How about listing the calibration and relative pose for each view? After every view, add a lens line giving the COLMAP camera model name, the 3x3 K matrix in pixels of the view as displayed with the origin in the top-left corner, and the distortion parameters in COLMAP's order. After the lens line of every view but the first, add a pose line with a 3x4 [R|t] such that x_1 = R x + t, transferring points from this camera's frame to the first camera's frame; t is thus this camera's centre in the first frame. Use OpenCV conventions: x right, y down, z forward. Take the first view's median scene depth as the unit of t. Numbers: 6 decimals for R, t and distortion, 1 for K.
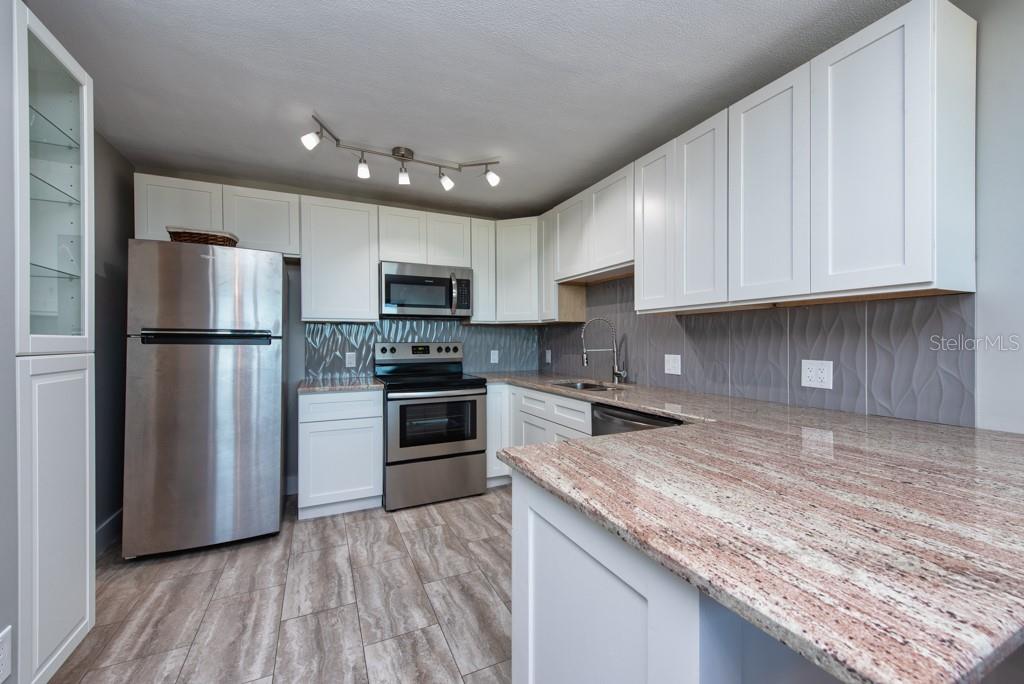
lens RADIAL K [[404.3, 0, 510.4], [0, 404.3, 342.3], [0, 0, 1]] dist [0.015142, -0.003658]
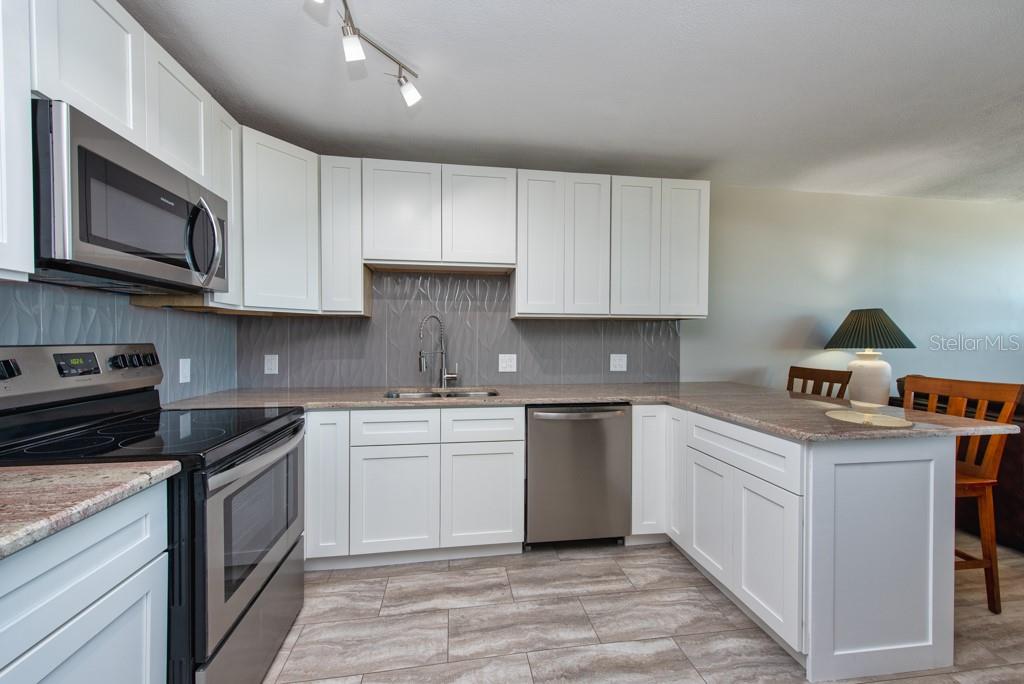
lens RADIAL K [[400.7, 0, 512.7], [0, 400.7, 344.0], [0, 0, 1]] dist [0.007999, -0.000390]
pose [[0.286554, -0.007883, 0.958032, -0.583215], [-0.001307, 0.999962, 0.008619, -0.005874], [-0.958063, -0.003722, 0.286533, 0.611508]]
